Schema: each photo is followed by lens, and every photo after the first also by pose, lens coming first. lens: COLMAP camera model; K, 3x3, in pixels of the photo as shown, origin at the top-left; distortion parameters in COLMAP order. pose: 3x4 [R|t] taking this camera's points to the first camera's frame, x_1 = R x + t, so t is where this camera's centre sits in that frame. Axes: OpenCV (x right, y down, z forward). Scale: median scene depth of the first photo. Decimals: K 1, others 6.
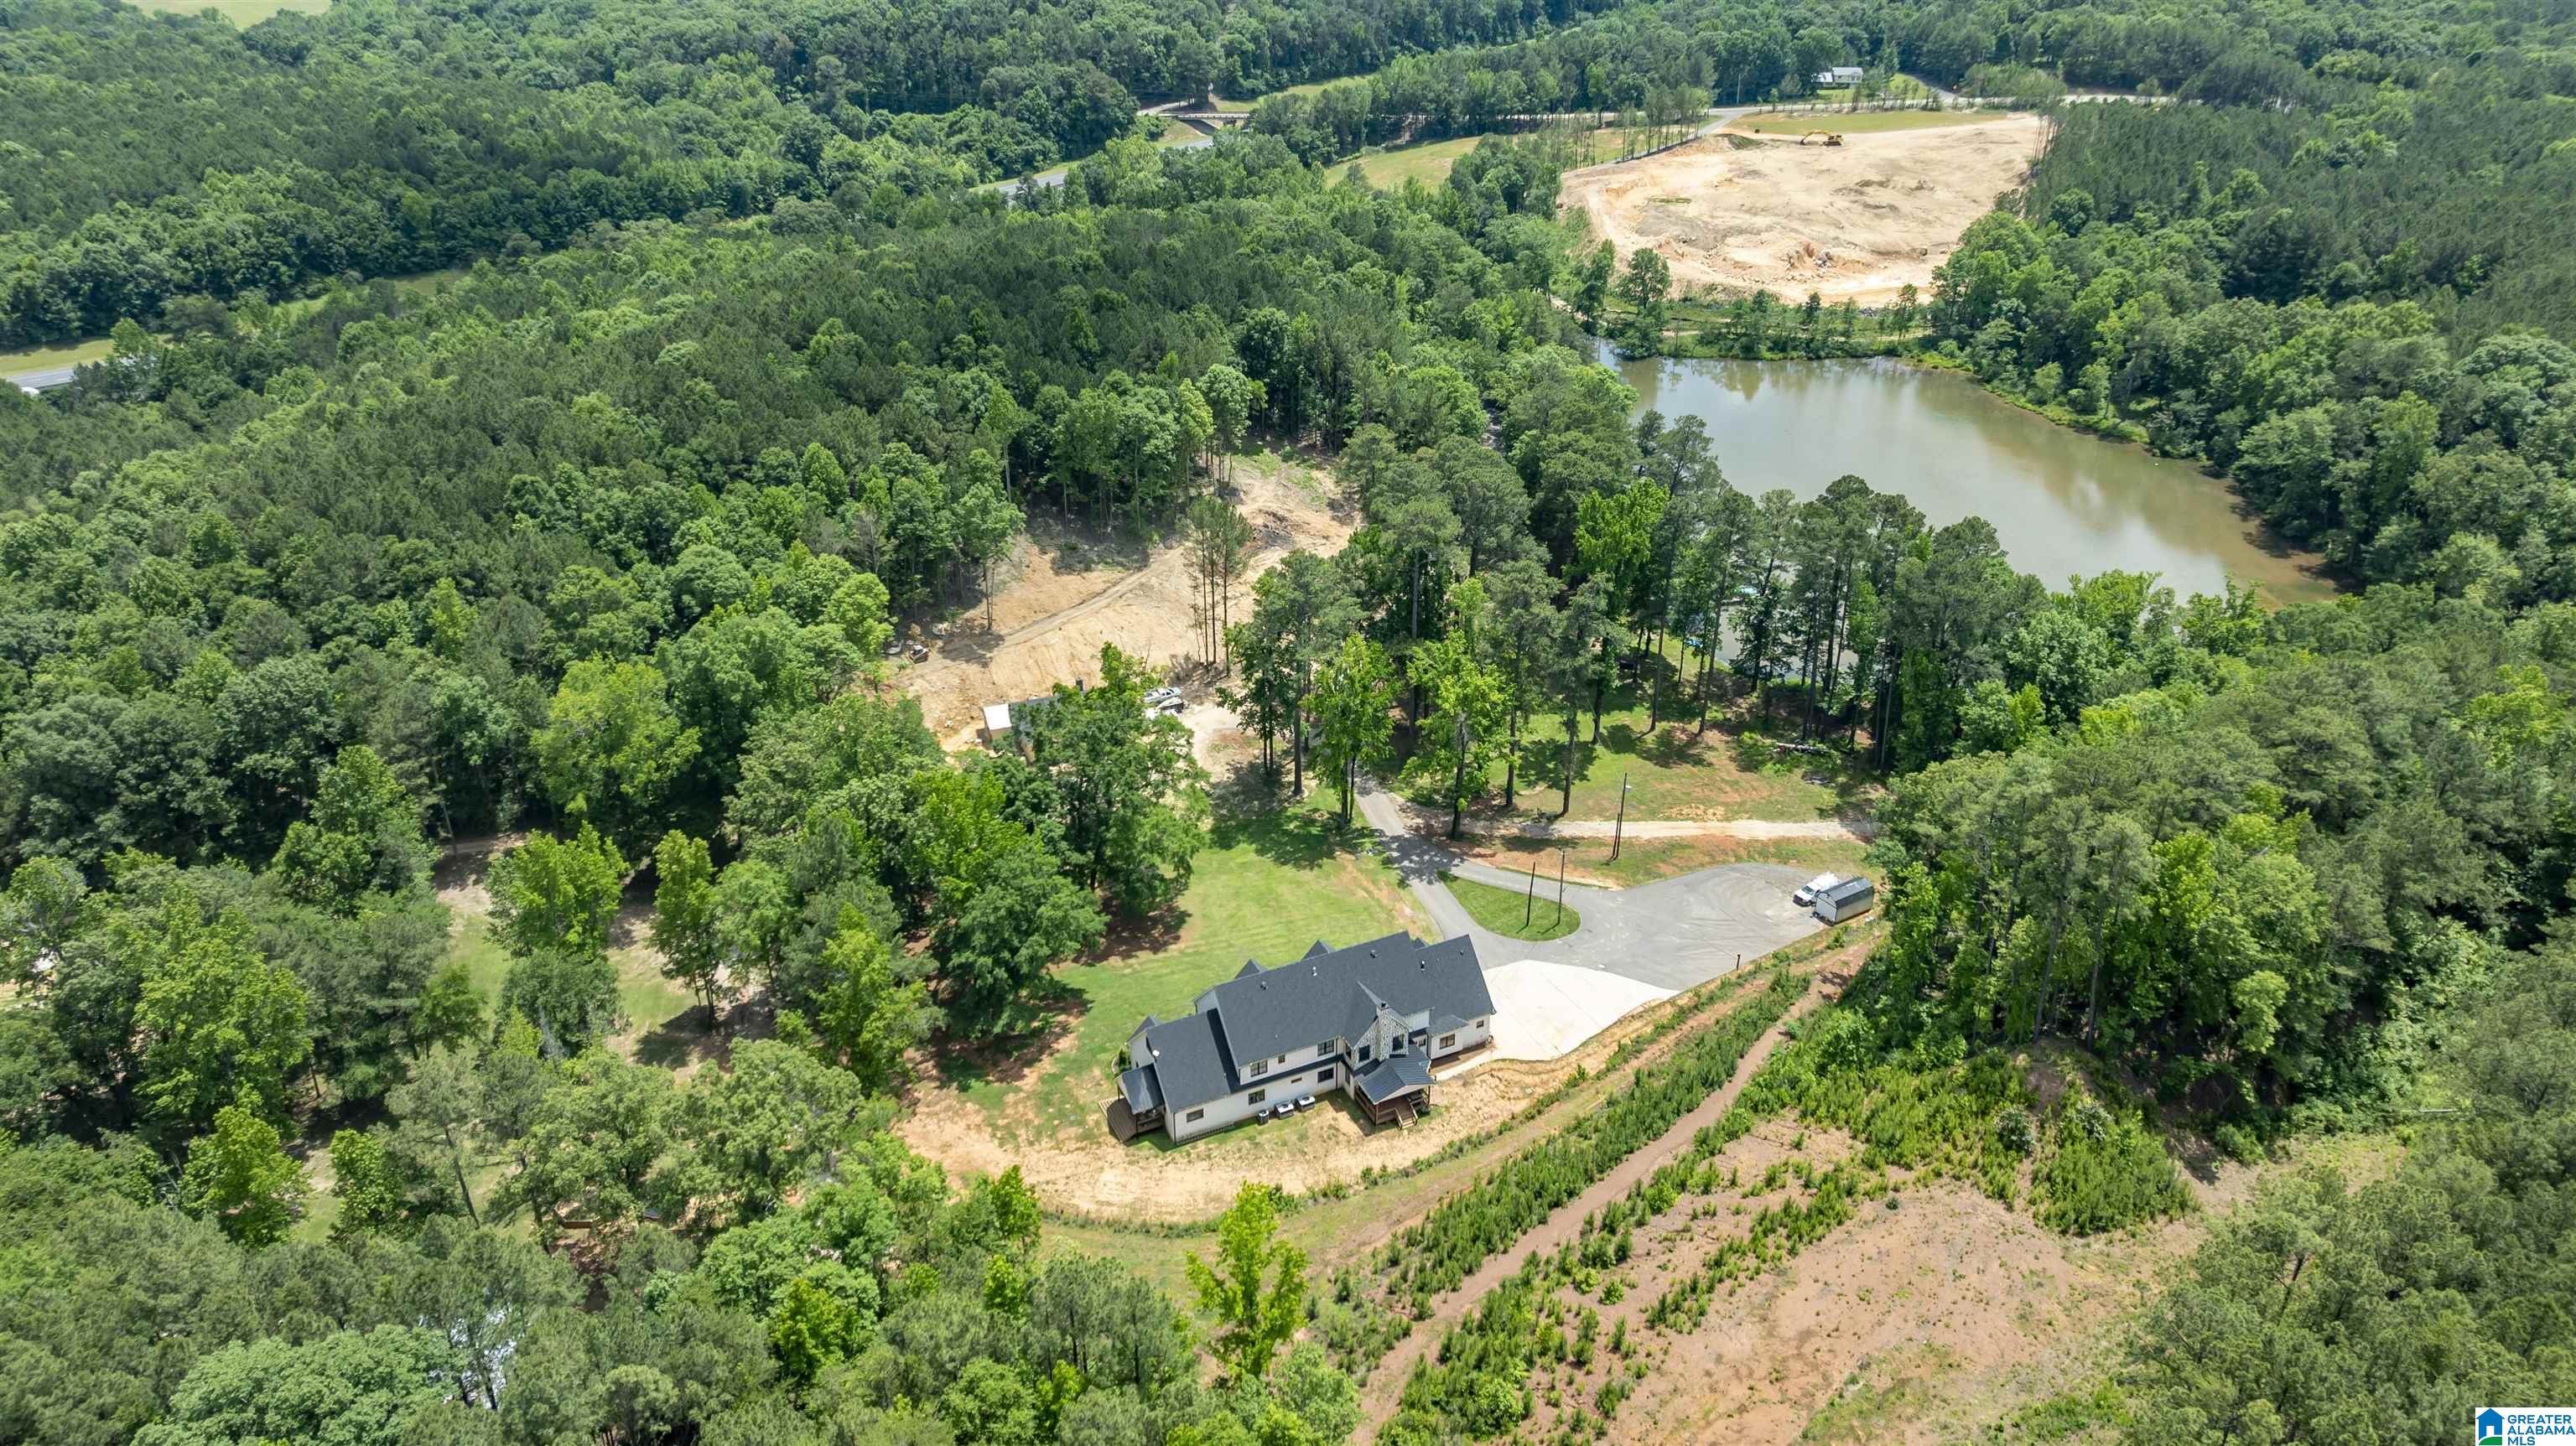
lens RADIAL K [[1816.4, 0, 1285.2], [0, 1816.4, 727.8], [0, 0, 1]] dist [-0.030986, 0.026449]
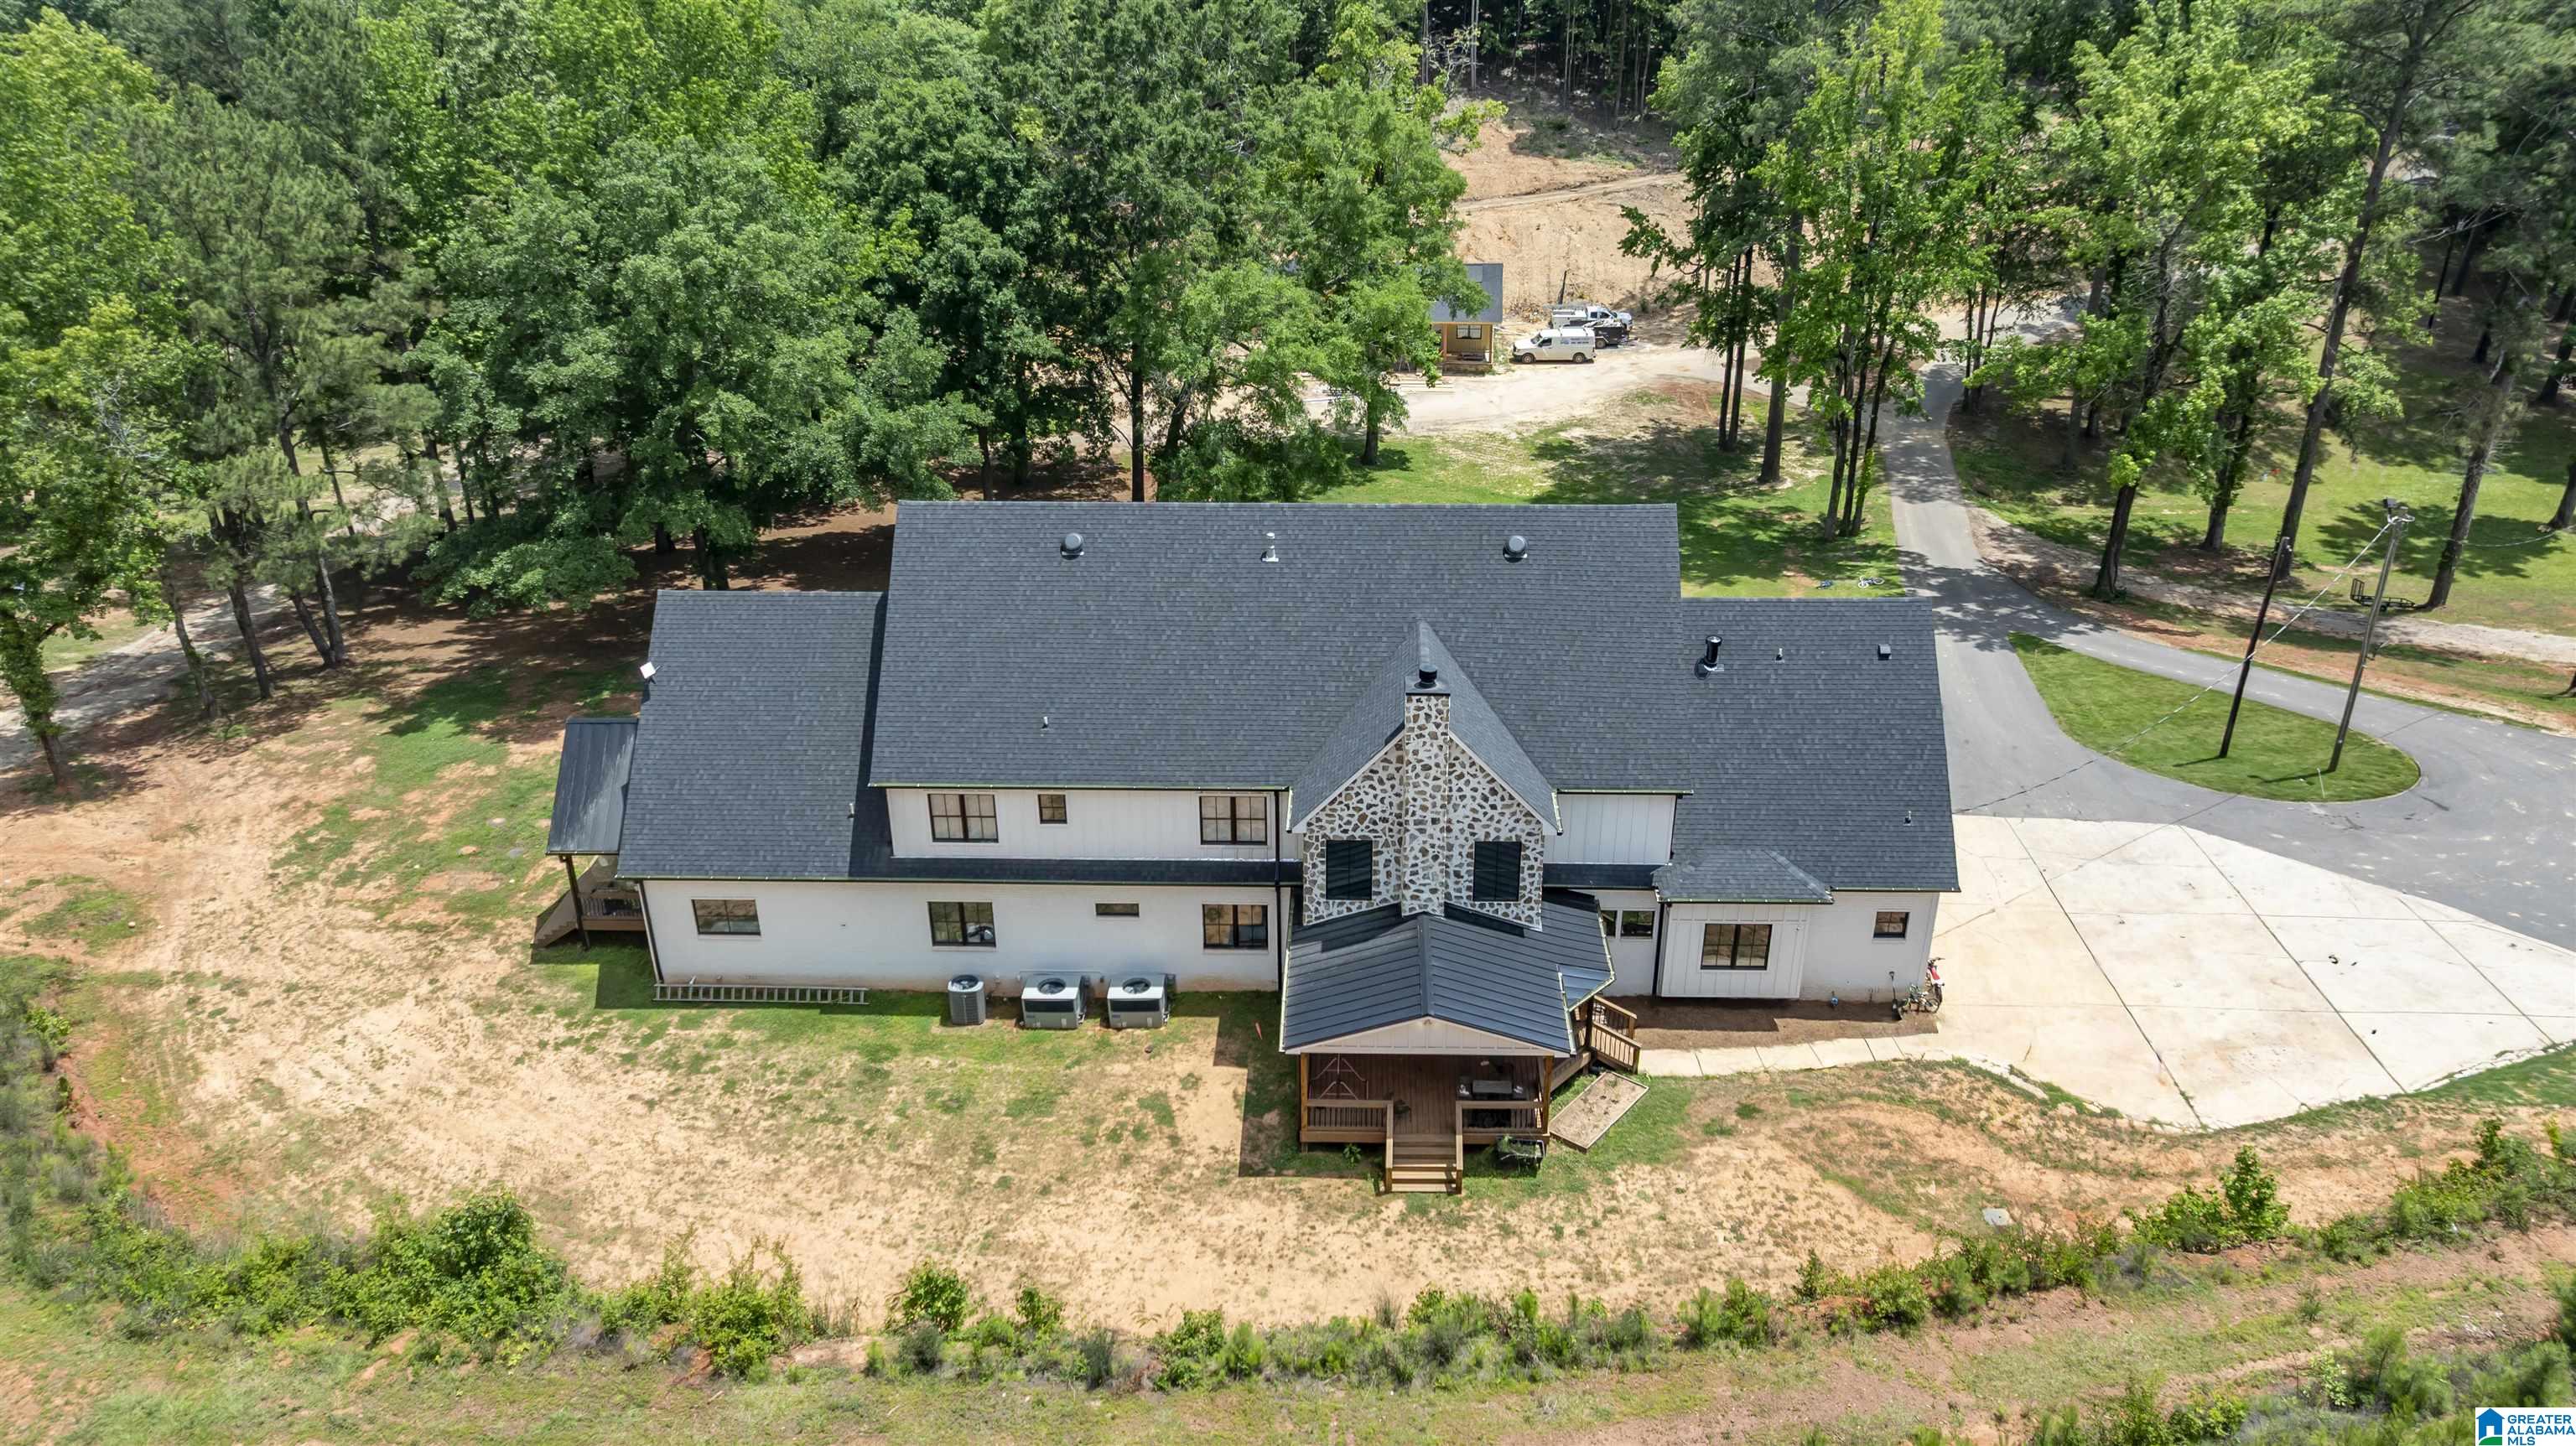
lens RADIAL K [[1816.4, 0, 1302.1], [0, 1816.4, 720.7], [0, 0, 1]] dist [-0.030986, 0.026449]
pose [[0.888517, 0.204641, -0.410682, 0.138184], [-0.218002, 0.975839, 0.014605, 0.154879], [0.403748, 0.076553, 0.911662, 0.751582]]
